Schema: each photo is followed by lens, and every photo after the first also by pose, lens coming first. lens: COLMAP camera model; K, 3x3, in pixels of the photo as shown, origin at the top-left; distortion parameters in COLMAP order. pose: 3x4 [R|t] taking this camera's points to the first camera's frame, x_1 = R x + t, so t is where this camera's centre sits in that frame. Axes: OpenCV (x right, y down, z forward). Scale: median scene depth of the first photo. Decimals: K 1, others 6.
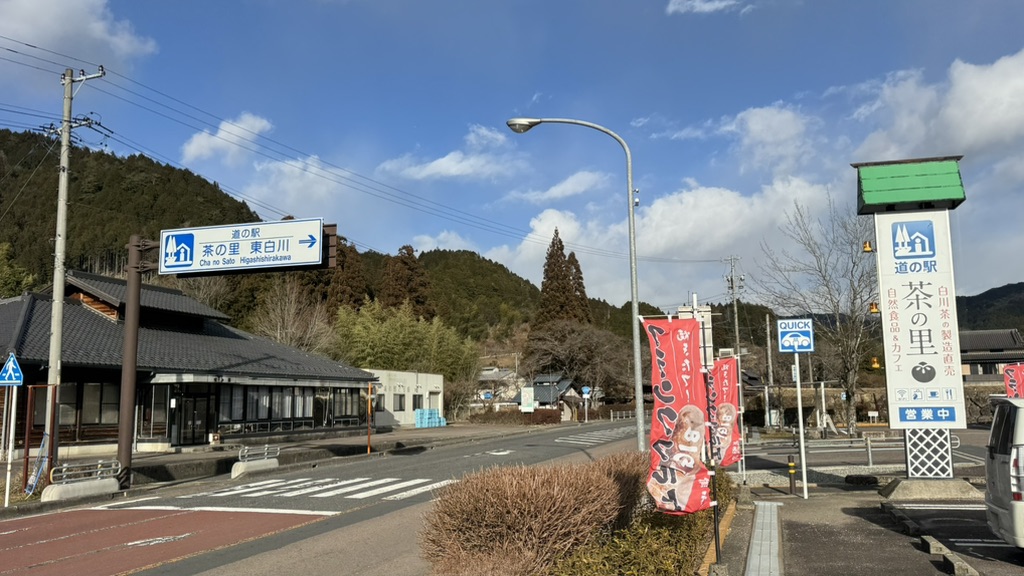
lens RADIAL K [[817.4, 0, 510.4], [0, 817.4, 290.2], [0, 0, 1]] dist [0.111823, -0.172805]
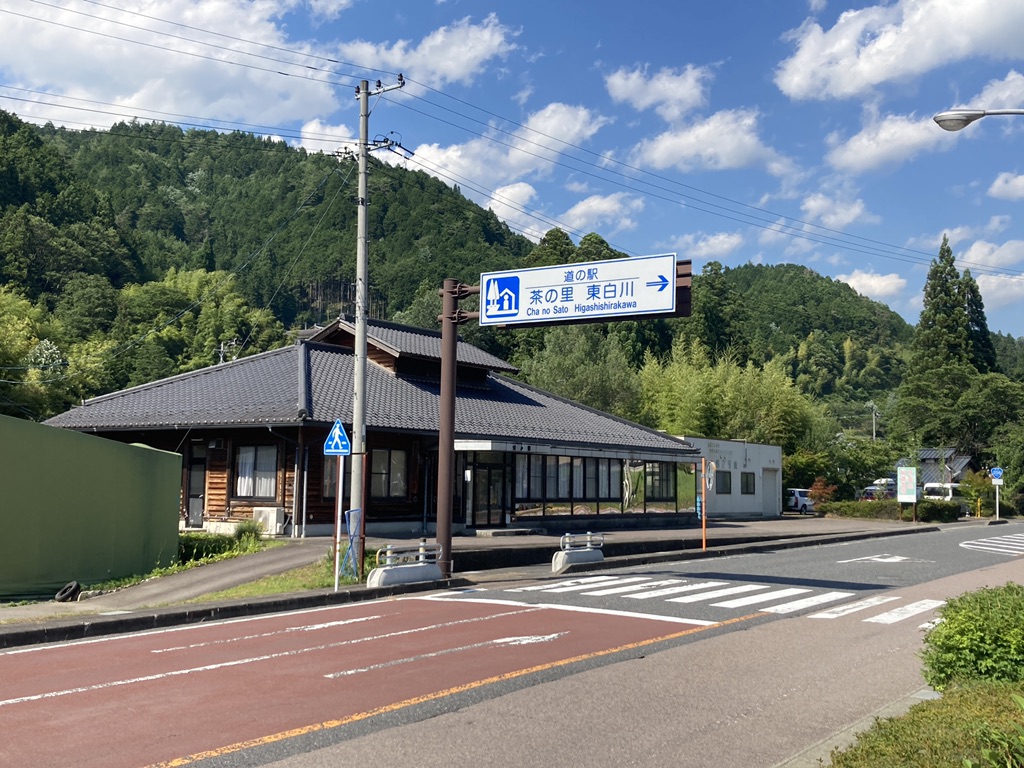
lens RADIAL K [[1140.3, 0, 515.5], [0, 1140.3, 356.0], [0, 0, 1]] dist [0.277854, -0.914012]
pose [[0.961093, -0.002064, -0.276216, -0.069181], [0.010621, 0.999509, 0.029486, -0.022719], [0.276020, -0.031272, 0.960643, -0.111309]]
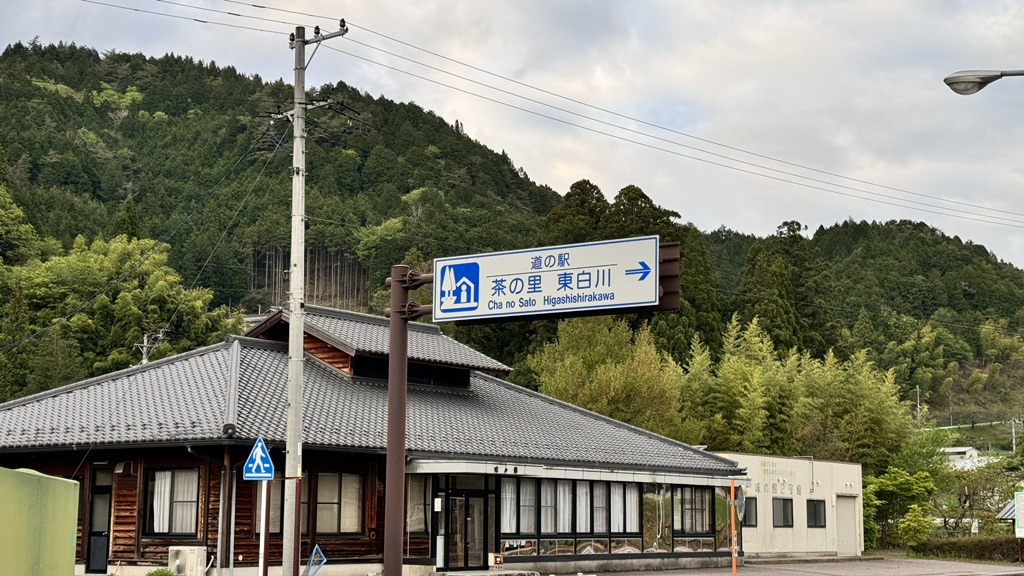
lens RADIAL K [[1545.0, 0, 512.0], [0, 1545.0, 288.0], [0, 0, 1]] dist [0.269080, -0.512612]
pose [[0.953922, -0.022029, -0.299243, 0.033803], [0.020866, 0.999757, -0.007081, -0.038045], [0.299327, 0.000511, 0.954151, -0.237166]]
